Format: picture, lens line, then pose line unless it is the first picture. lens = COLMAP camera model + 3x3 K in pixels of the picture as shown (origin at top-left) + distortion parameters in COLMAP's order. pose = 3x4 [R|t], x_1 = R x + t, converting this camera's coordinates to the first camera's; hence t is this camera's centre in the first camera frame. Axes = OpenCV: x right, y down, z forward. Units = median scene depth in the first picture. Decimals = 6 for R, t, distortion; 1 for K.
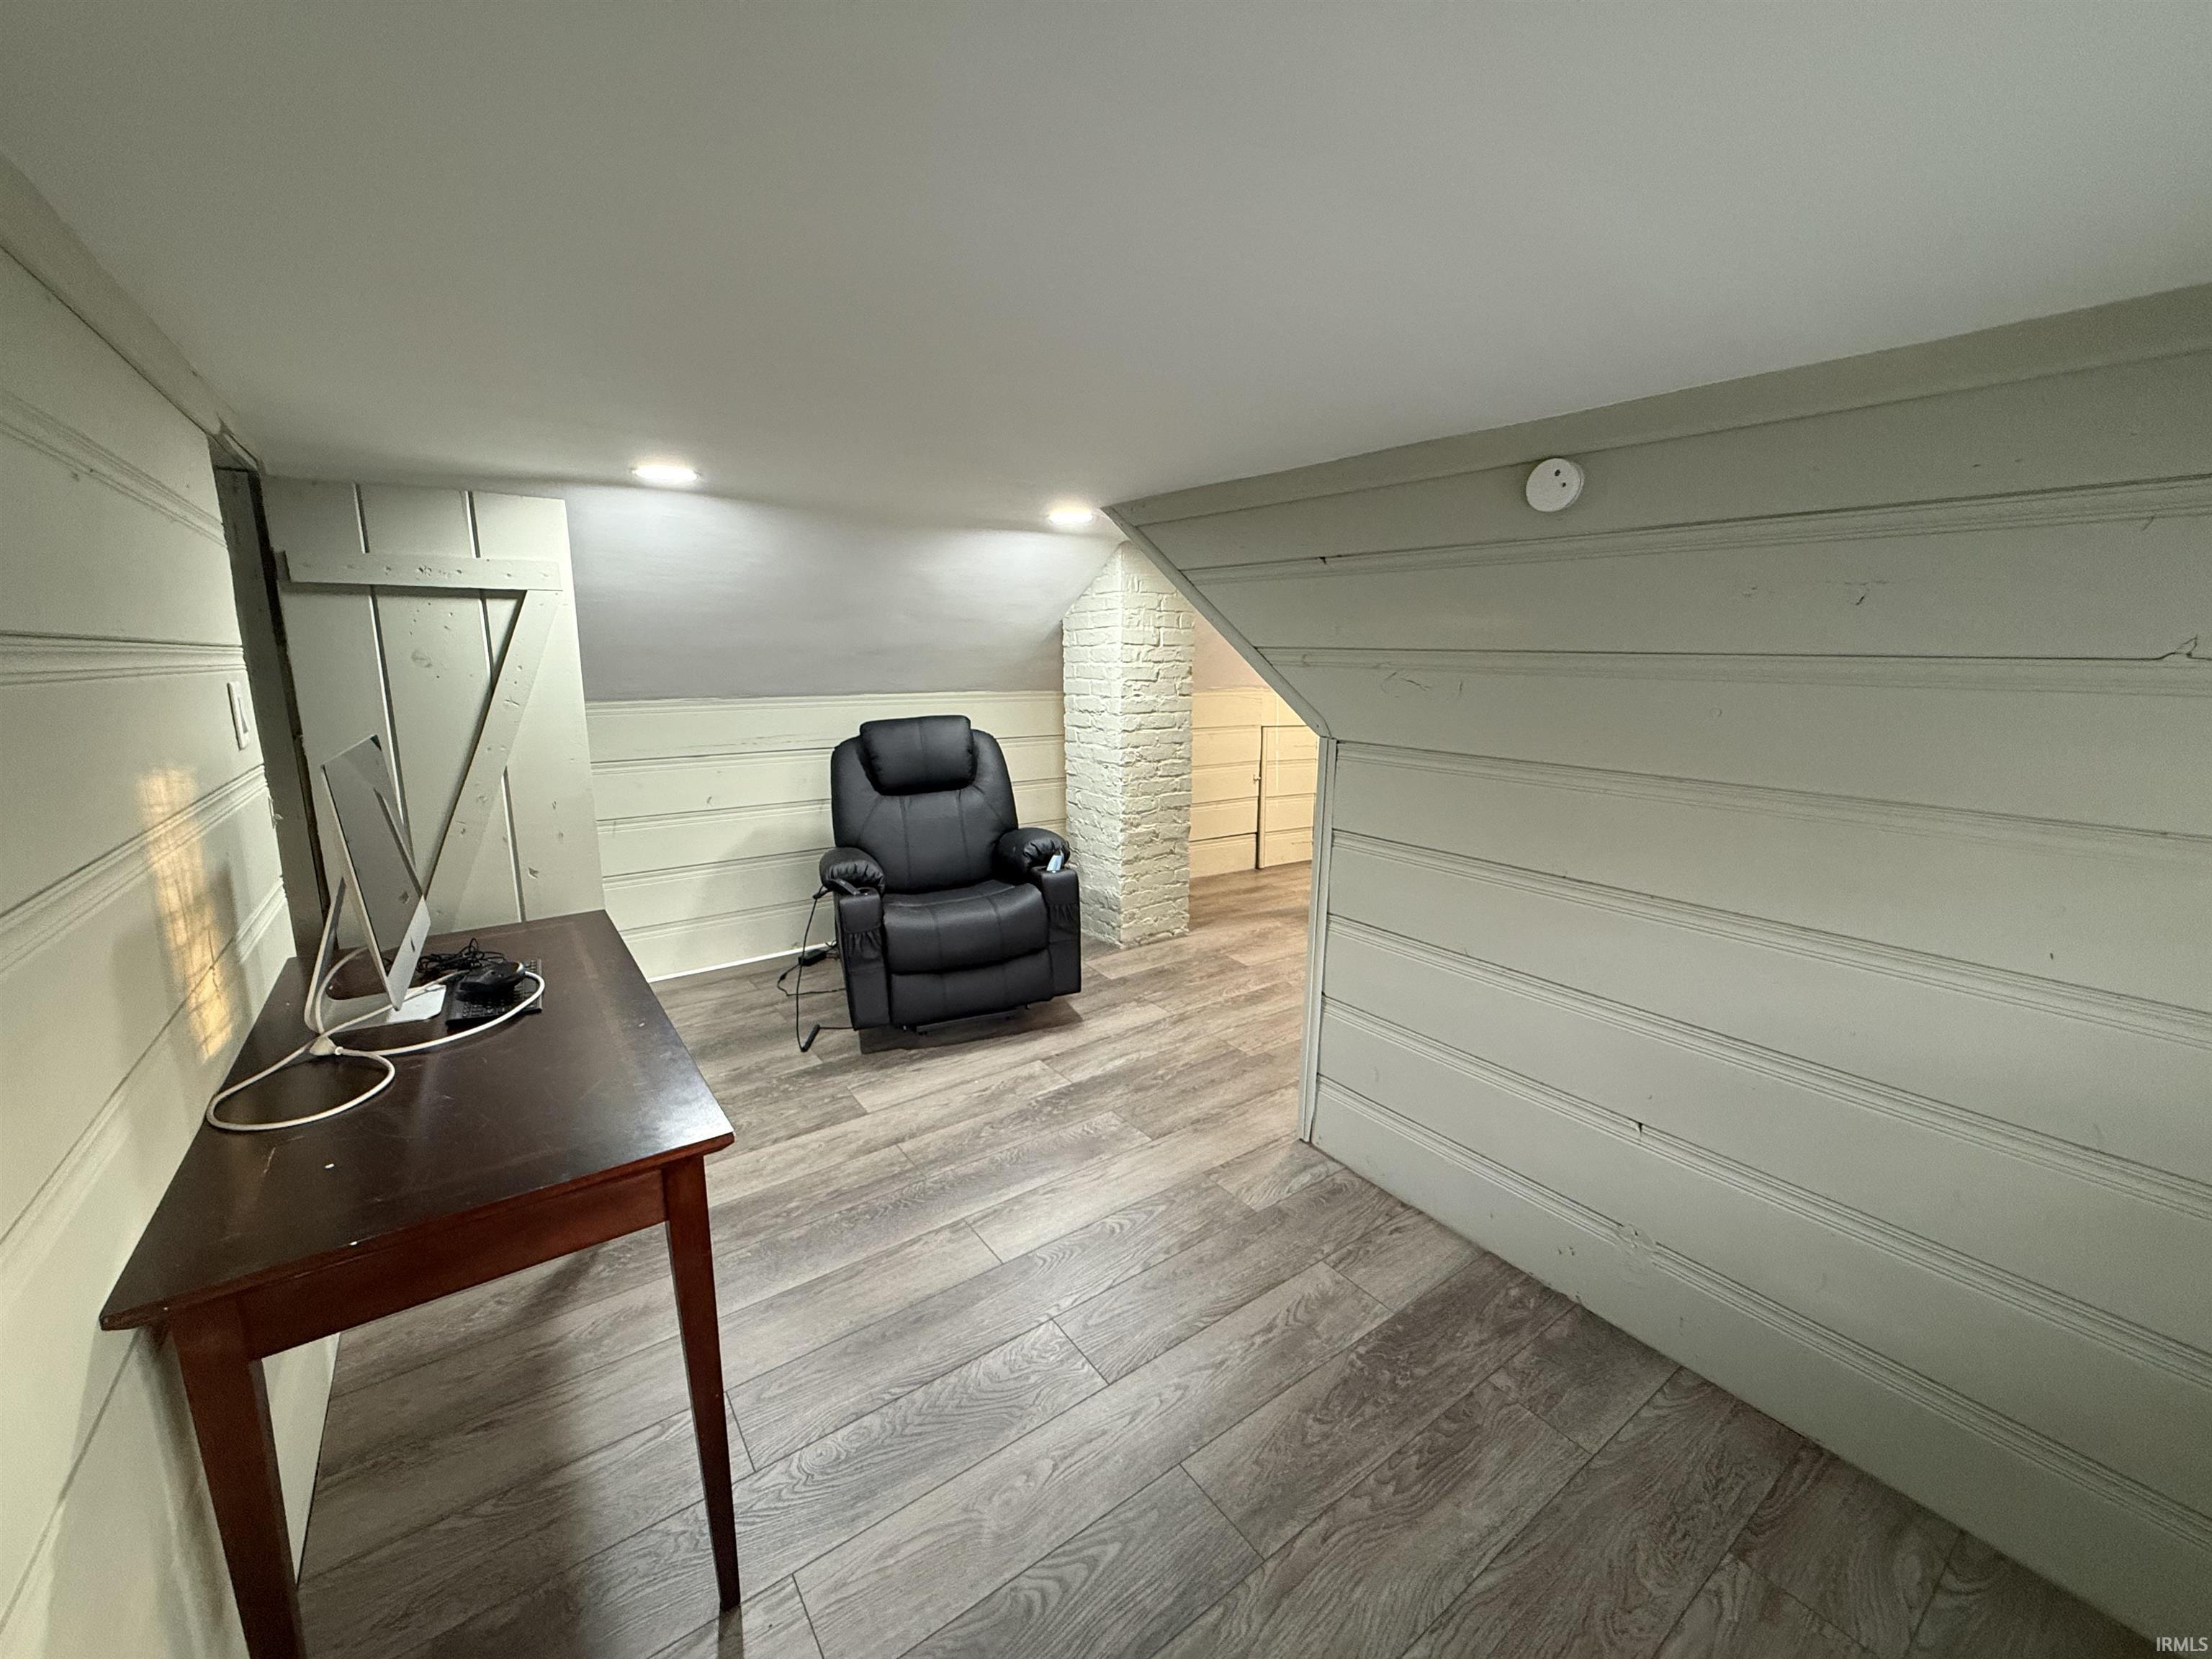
lens RADIAL K [[876.7, 0, 1105.6], [0, 876.7, 827.7], [0, 0, 1]] dist [0.000081, -0.000018]
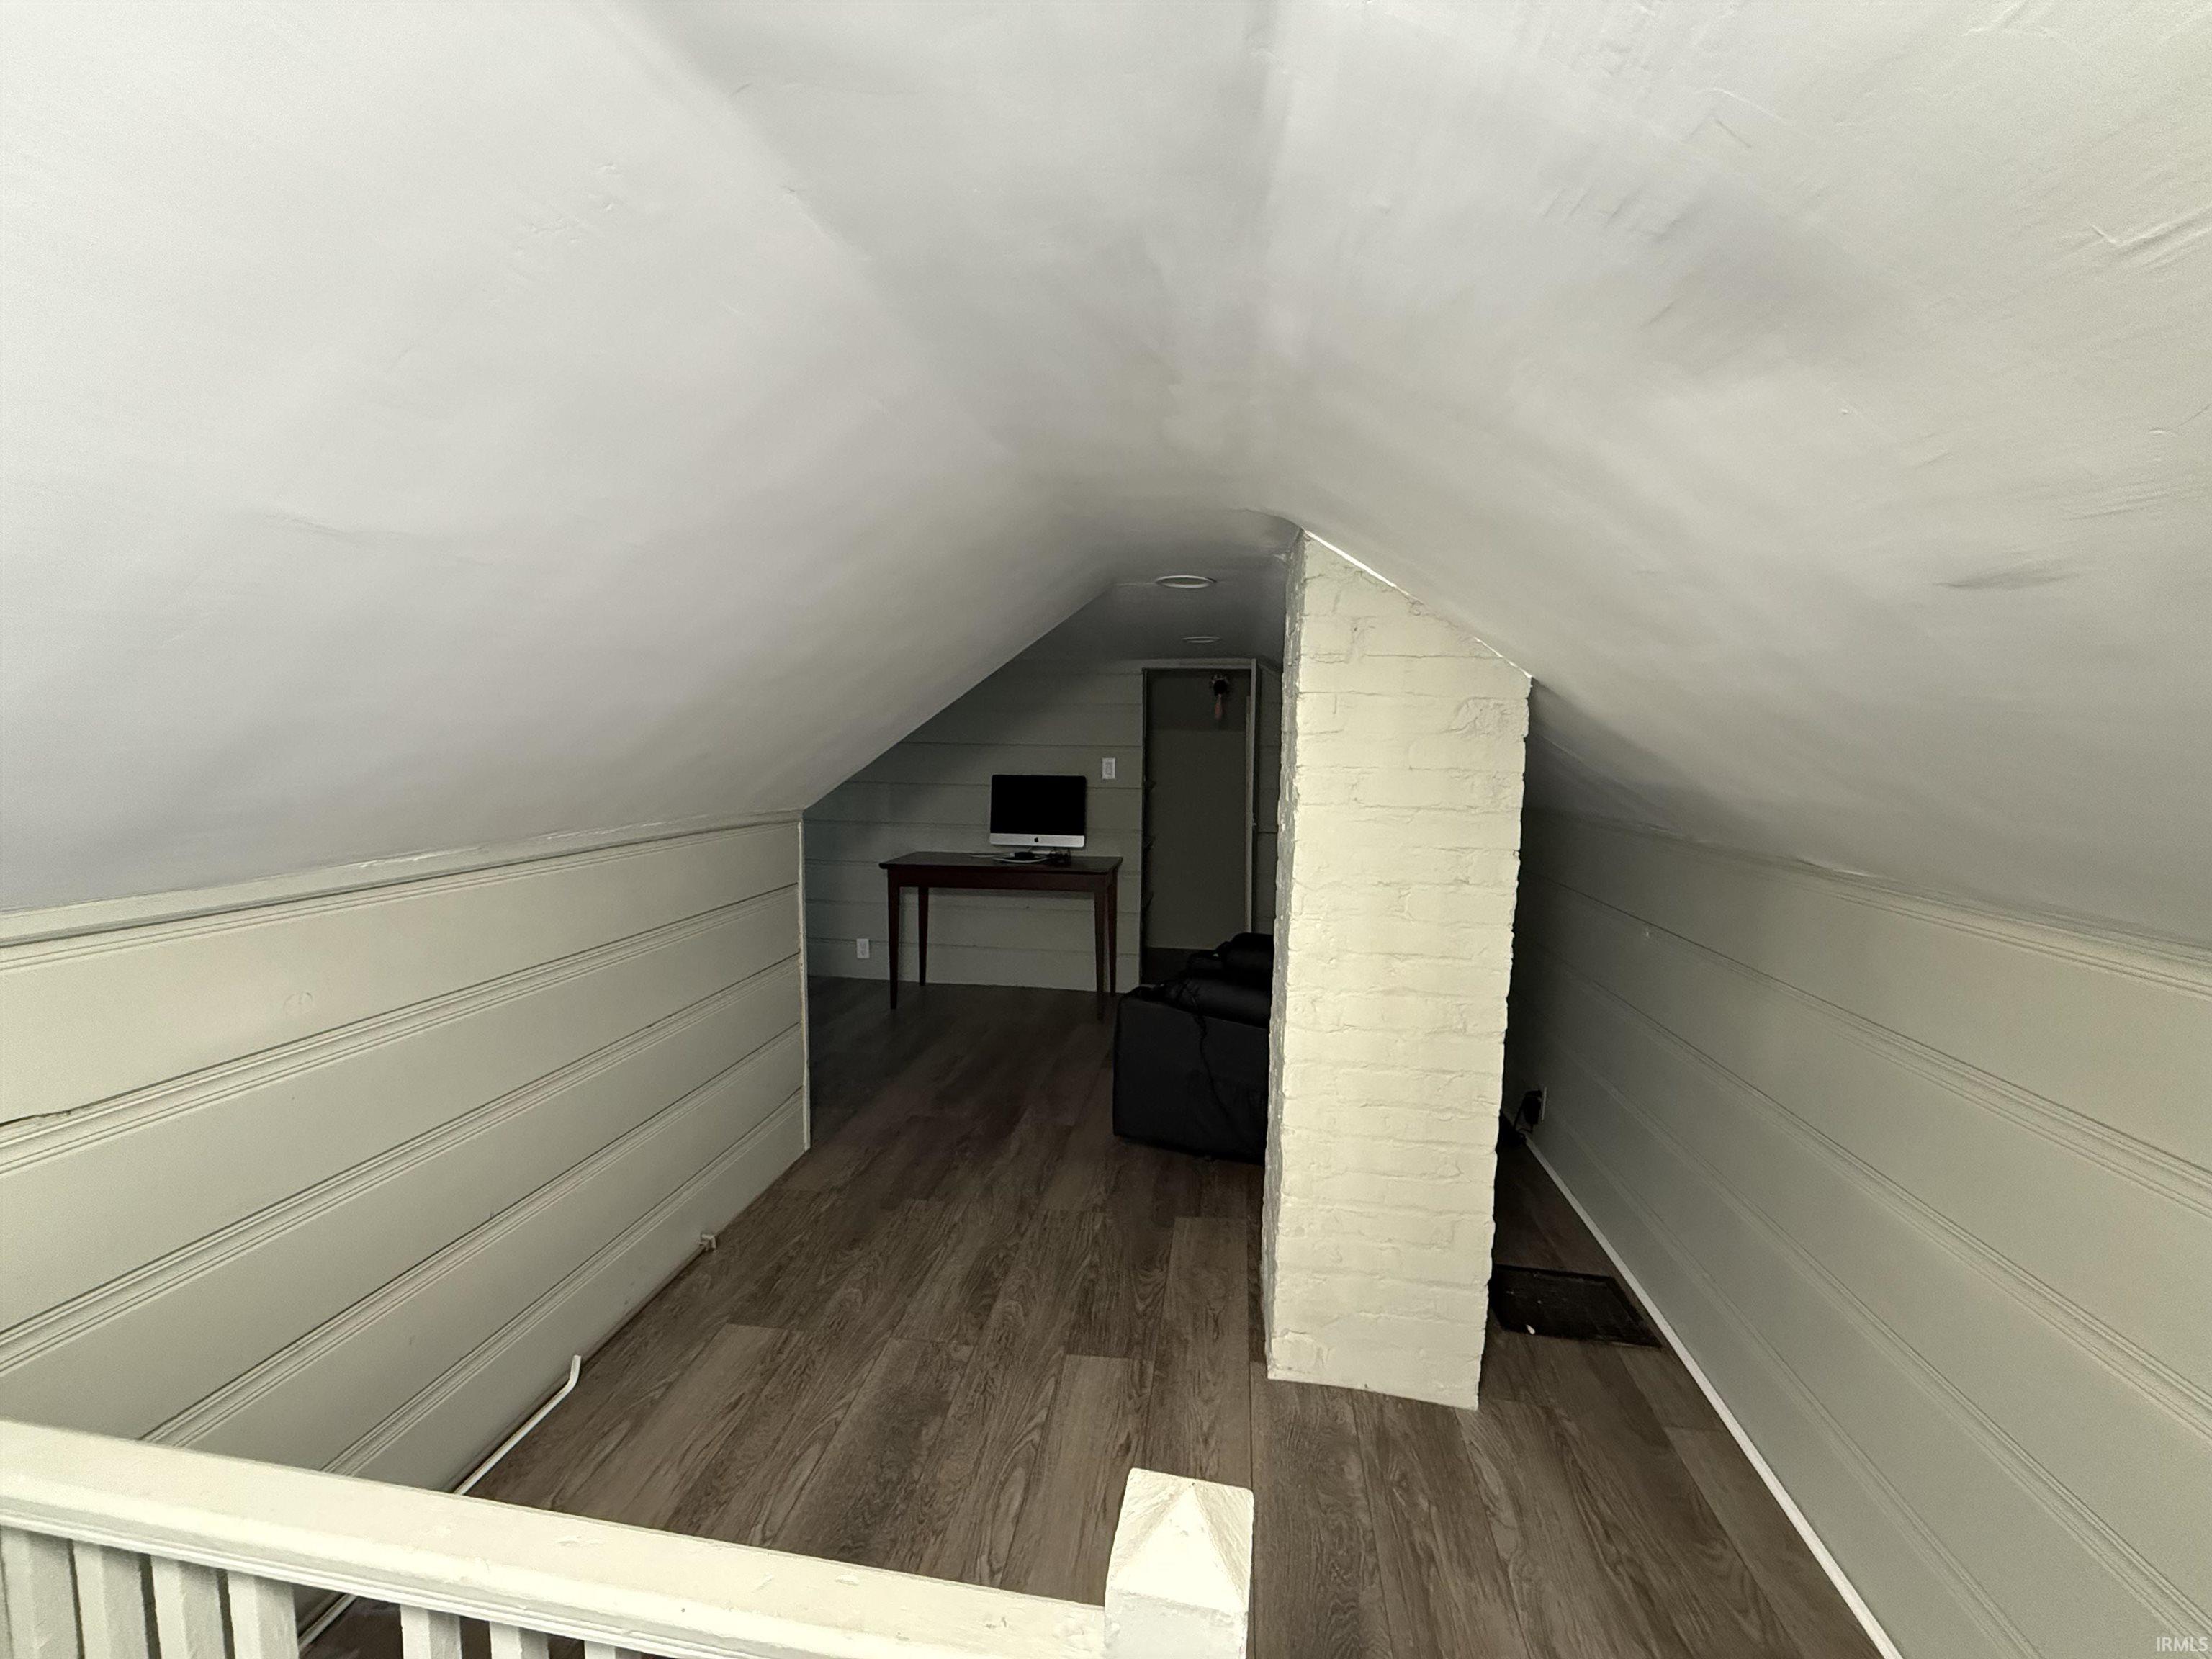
lens RADIAL K [[876.7, 0, 1099.8], [0, 876.7, 832.9], [0, 0, 1]] dist [0.000081, -0.000018]
pose [[-0.711340, 0.068981, -0.699455, 0.543462], [-0.122310, 0.967839, 0.219837, -0.281384], [0.692124, 0.241930, -0.680025, 1.435164]]
